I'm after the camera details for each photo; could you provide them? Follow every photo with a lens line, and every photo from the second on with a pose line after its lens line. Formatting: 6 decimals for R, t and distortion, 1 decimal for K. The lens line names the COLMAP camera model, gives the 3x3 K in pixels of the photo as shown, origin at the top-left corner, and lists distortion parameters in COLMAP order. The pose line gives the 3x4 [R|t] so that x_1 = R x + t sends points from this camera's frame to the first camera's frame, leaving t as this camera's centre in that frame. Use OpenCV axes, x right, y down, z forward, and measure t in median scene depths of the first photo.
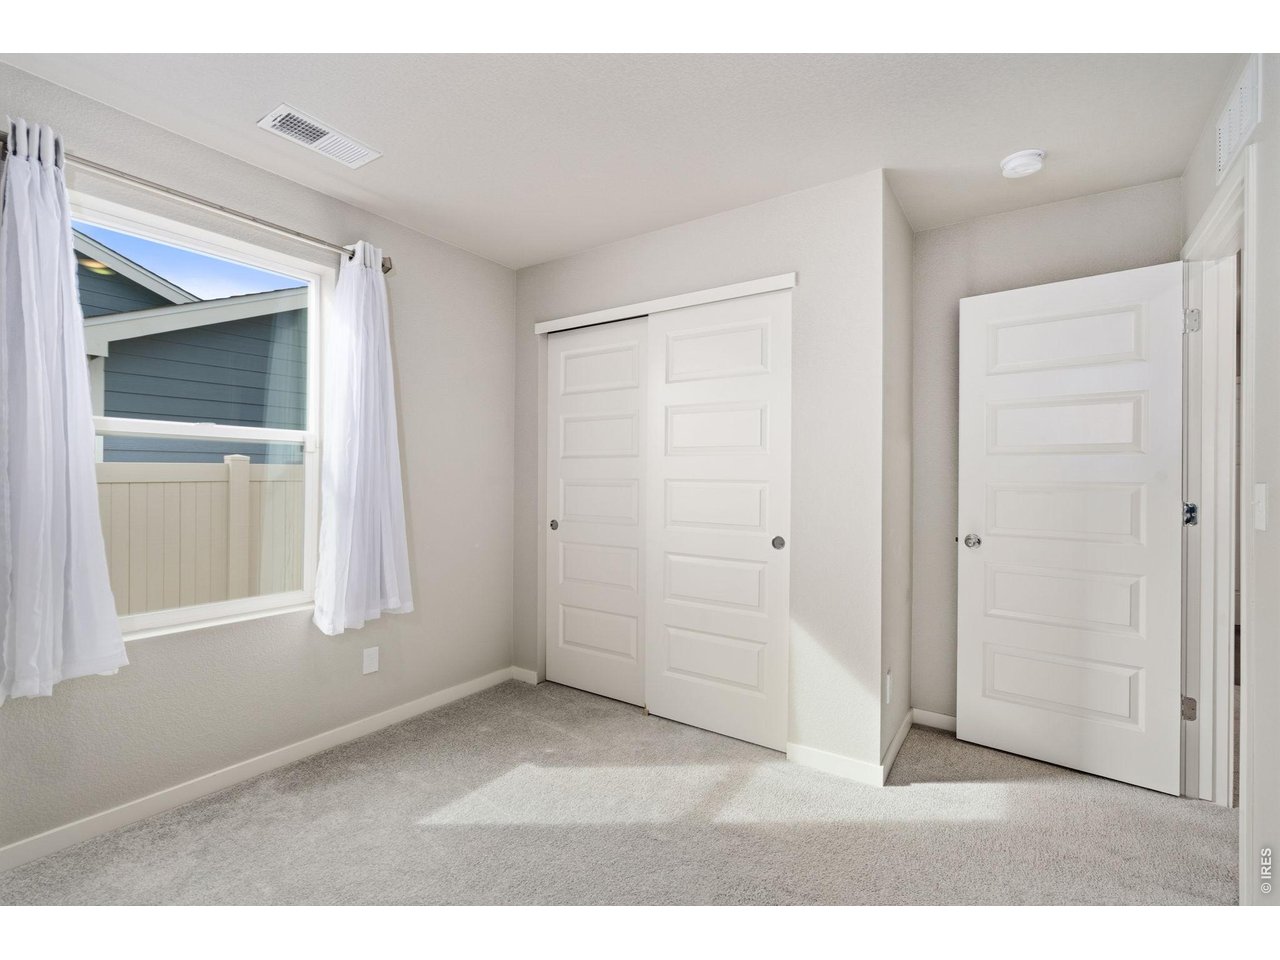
lens RADIAL K [[587.6, 0, 635.9], [0, 587.6, 478.3], [0, 0, 1]] dist [-0.003466, 0.001136]
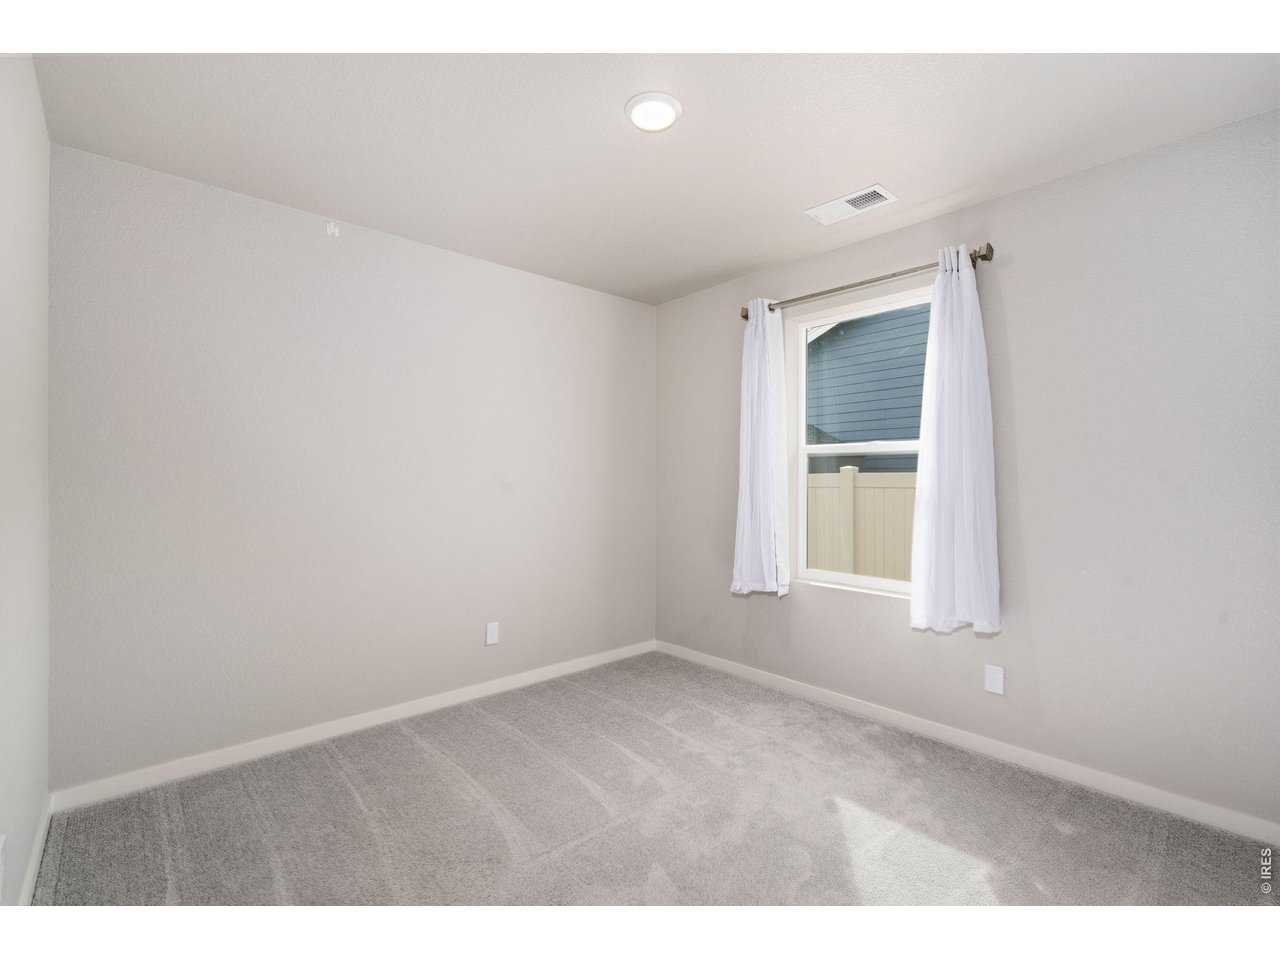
lens RADIAL K [[587.6, 0, 640.6], [0, 587.6, 475.3], [0, 0, 1]] dist [-0.003466, 0.001136]
pose [[-0.217312, -0.006202, -0.976083, 0.717568], [-0.008441, 0.999954, -0.004474, -0.008419], [0.976066, 0.007267, -0.217354, 0.798851]]
